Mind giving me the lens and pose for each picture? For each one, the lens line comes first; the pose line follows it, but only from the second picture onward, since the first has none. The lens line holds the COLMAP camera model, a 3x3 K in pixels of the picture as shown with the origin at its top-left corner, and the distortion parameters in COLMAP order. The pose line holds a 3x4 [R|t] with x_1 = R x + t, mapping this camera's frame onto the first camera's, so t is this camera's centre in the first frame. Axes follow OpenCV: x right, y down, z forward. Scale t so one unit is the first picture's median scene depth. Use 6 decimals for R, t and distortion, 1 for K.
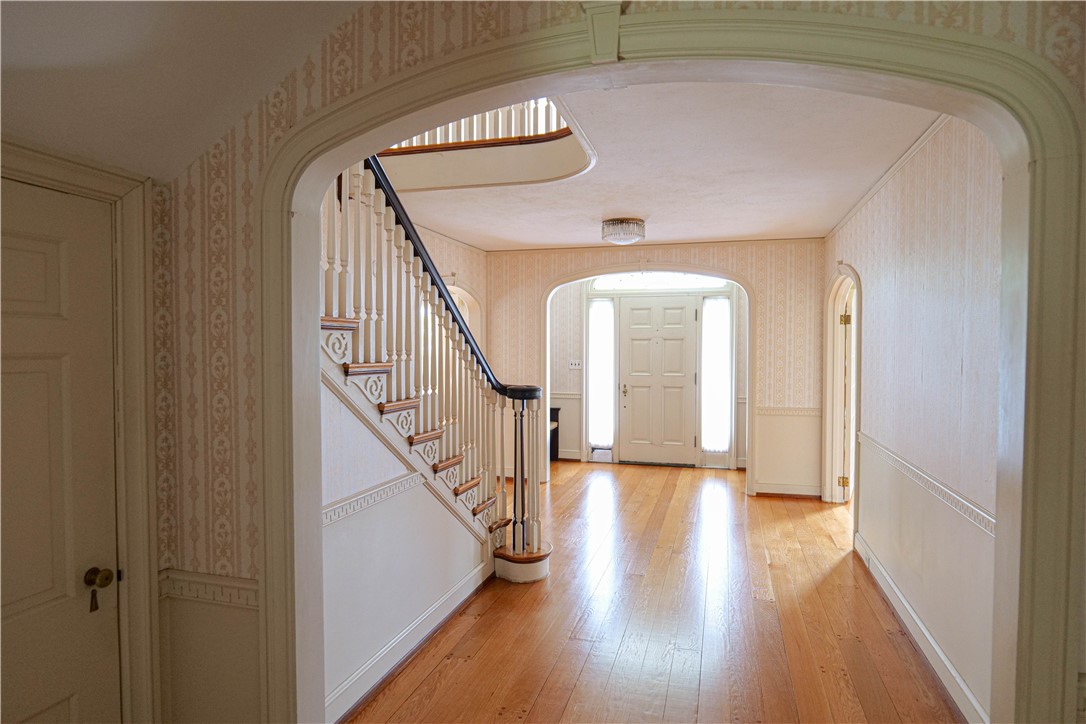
lens RADIAL K [[635.9, 0, 540.5], [0, 635.9, 363.3], [0, 0, 1]] dist [-0.019290, 0.007420]
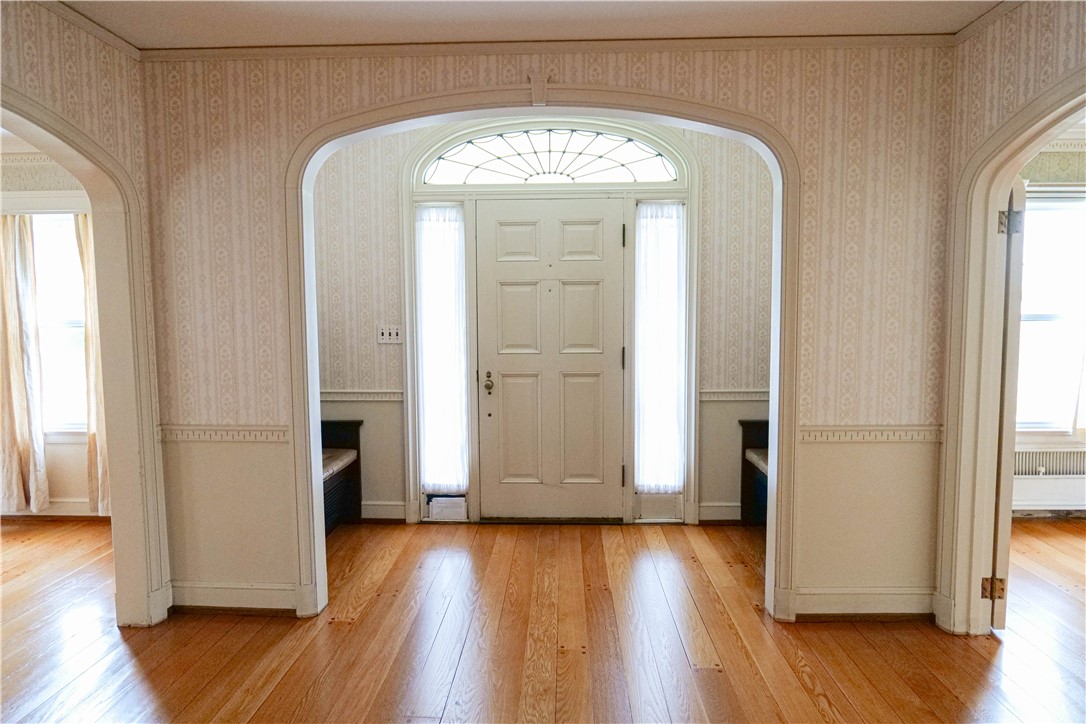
lens RADIAL K [[635.9, 0, 544.2], [0, 635.9, 367.7], [0, 0, 1]] dist [-0.019290, 0.007420]
pose [[0.967992, -0.028053, 0.249407, 0.049542], [0.013731, 0.998165, 0.058982, 0.000318], [-0.250604, -0.053669, 0.966601, 0.507963]]
